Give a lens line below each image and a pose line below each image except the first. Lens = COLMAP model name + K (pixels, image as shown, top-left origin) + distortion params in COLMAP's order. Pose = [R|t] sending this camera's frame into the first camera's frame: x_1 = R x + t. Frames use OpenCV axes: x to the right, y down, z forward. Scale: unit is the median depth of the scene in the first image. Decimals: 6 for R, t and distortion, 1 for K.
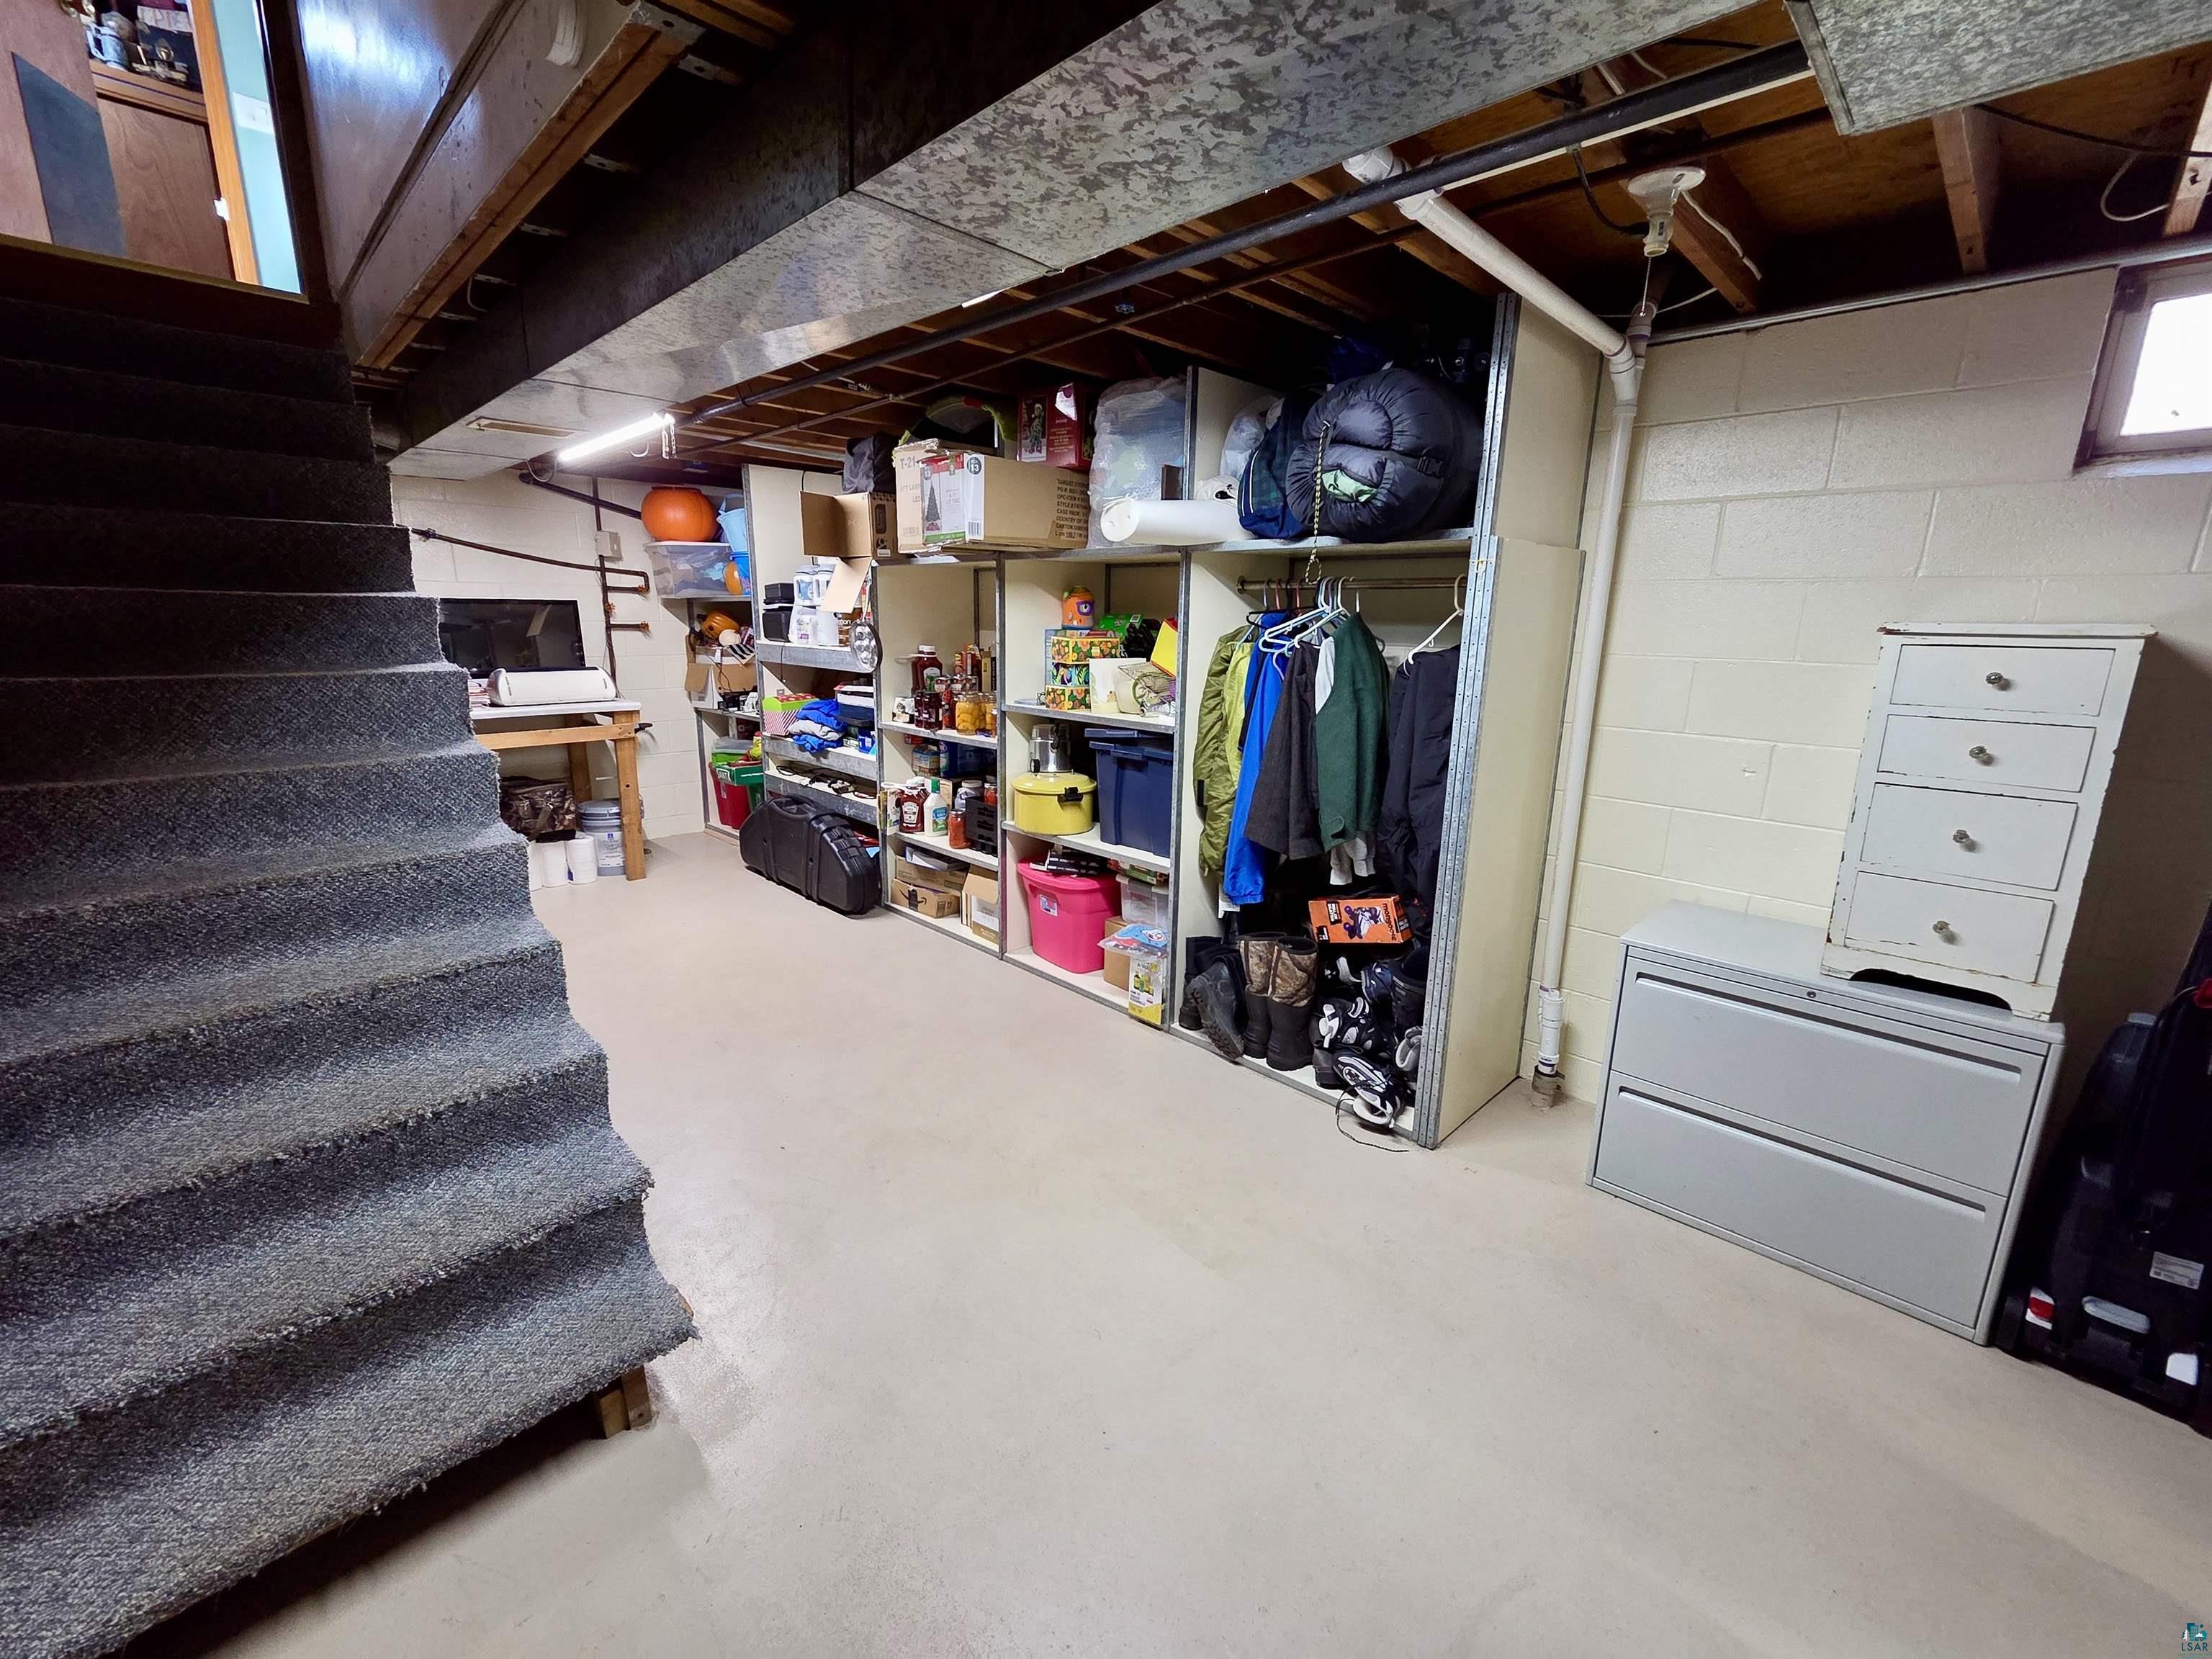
lens RADIAL K [[908.4, 0, 1094.2], [0, 908.4, 815.0], [0, 0, 1]] dist [0.003837, -0.000271]
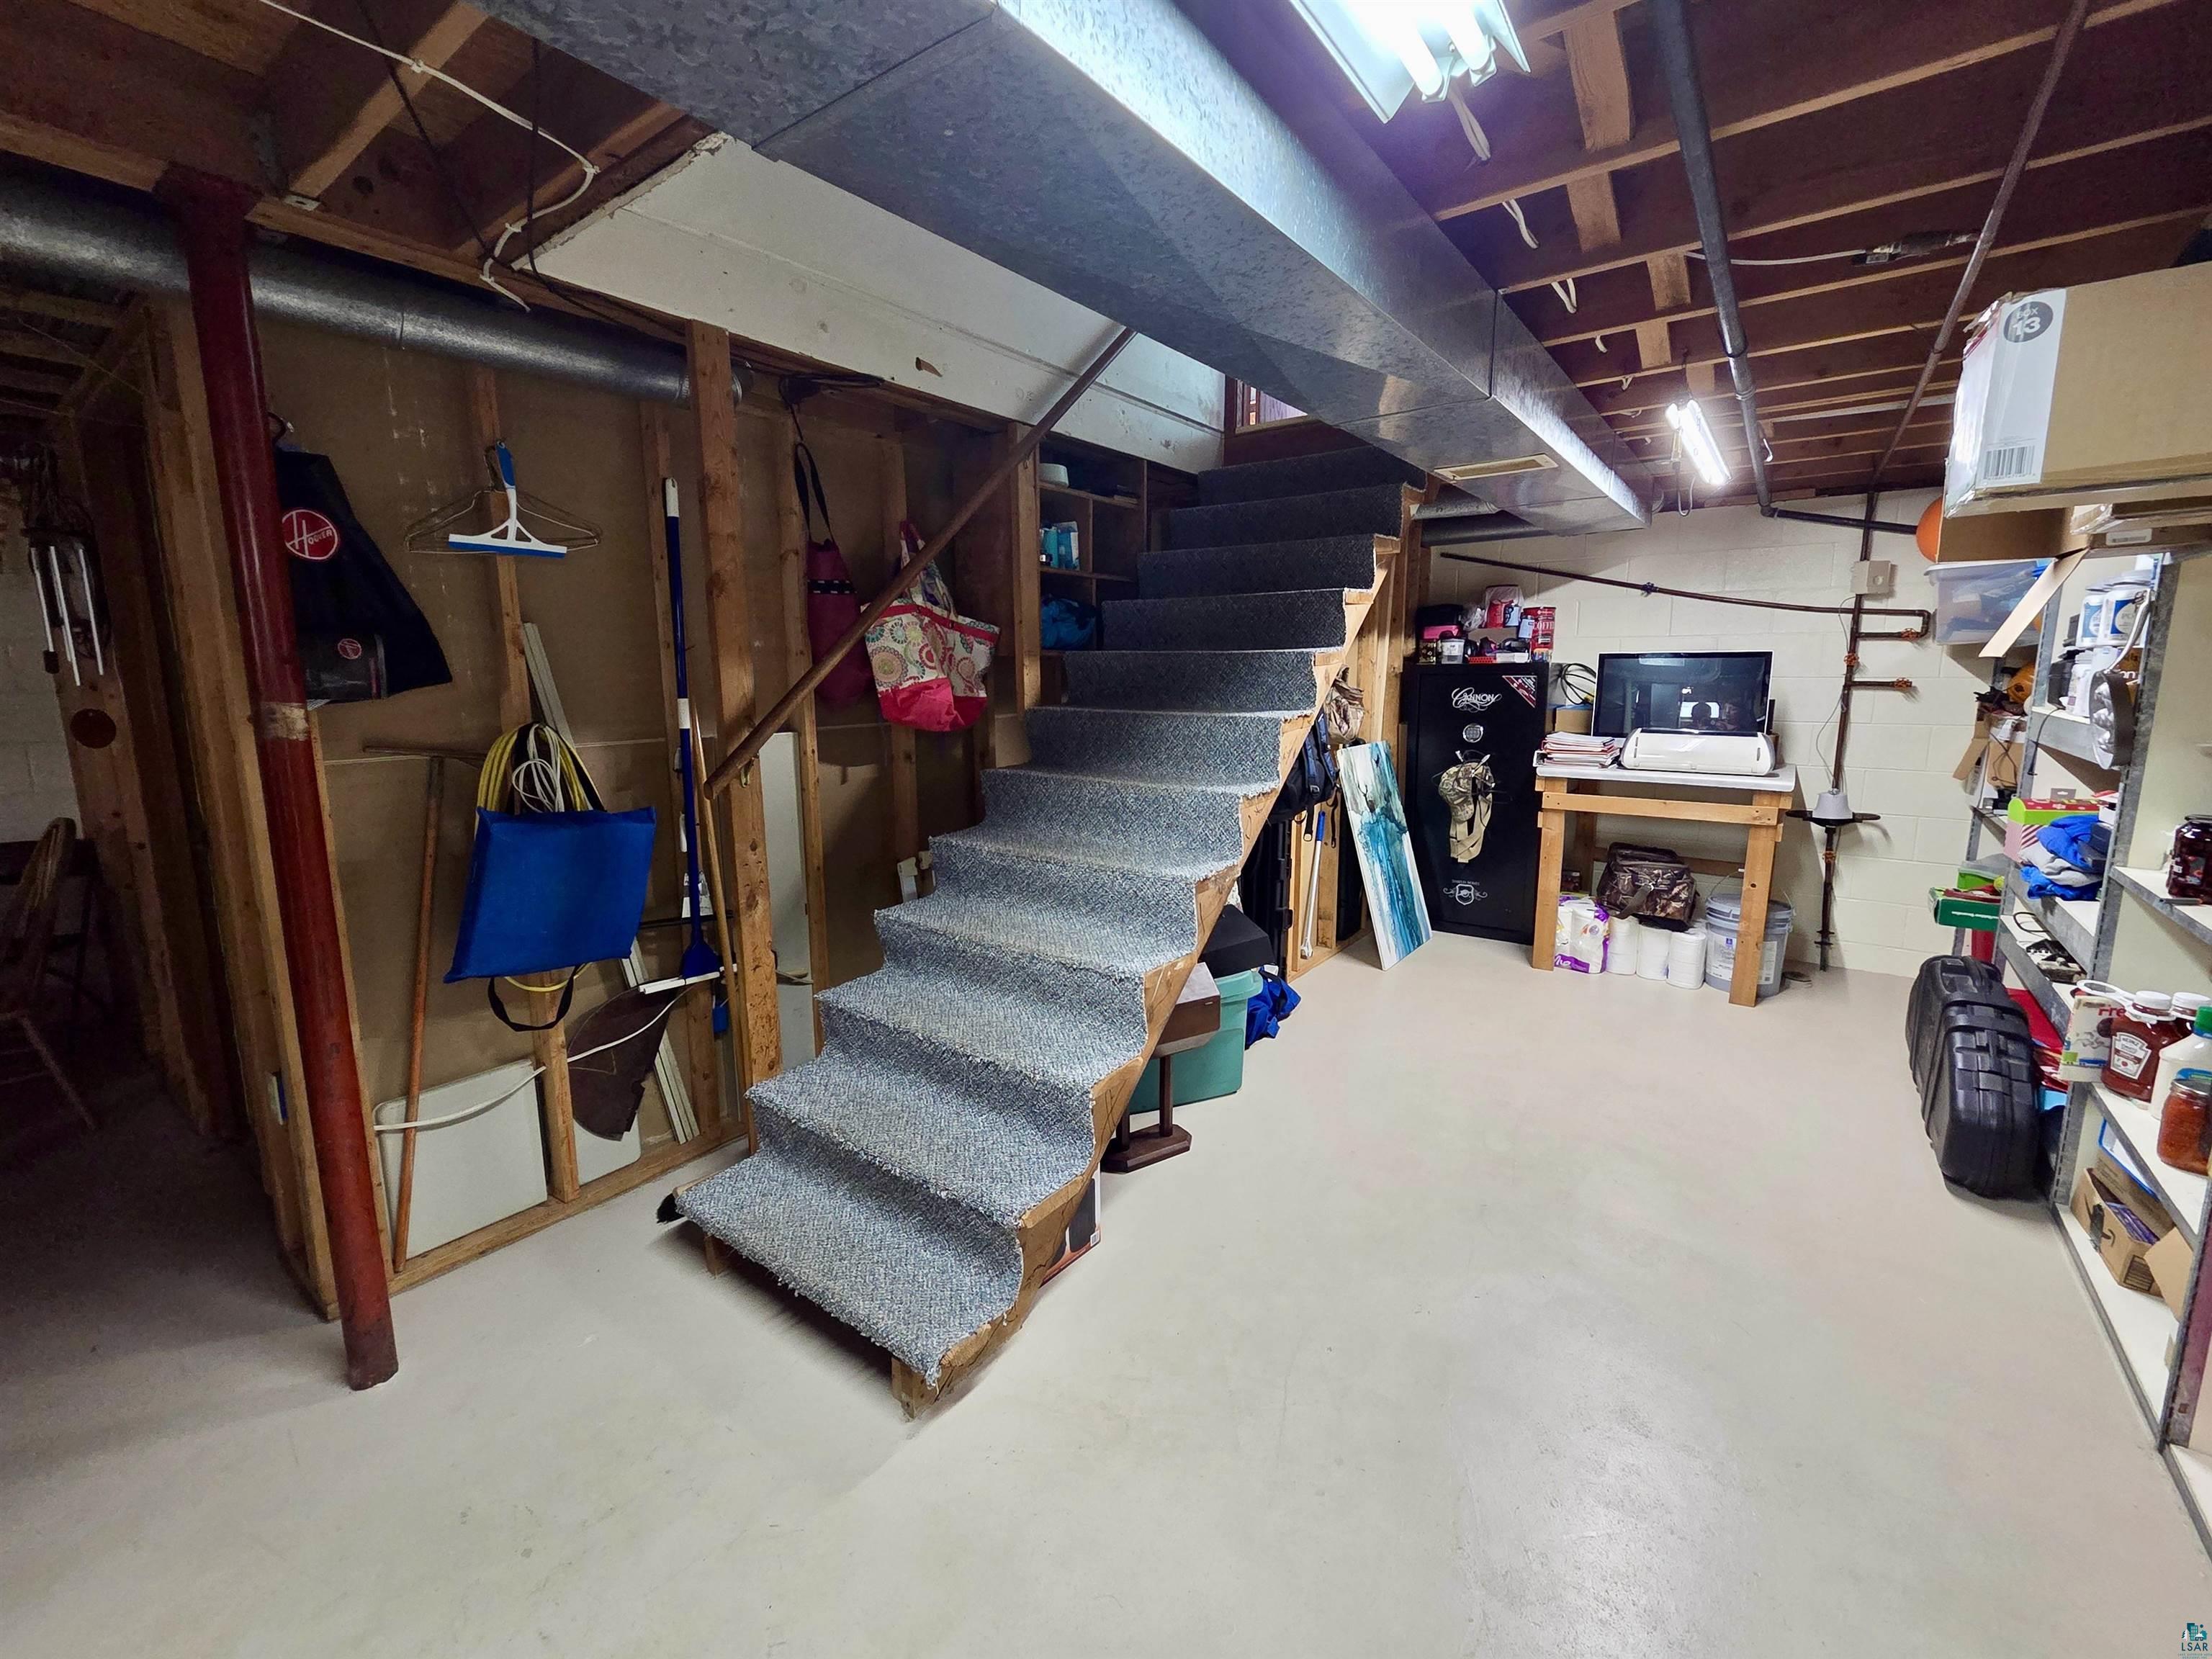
lens RADIAL K [[908.4, 0, 1094.2], [0, 908.4, 815.0], [0, 0, 1]] dist [0.003837, -0.000271]
pose [[0.143806, 0.144310, -0.979027, 0.170261], [-0.210162, 0.971197, 0.112286, -0.062402], [0.967032, 0.189607, 0.169993, 0.323984]]
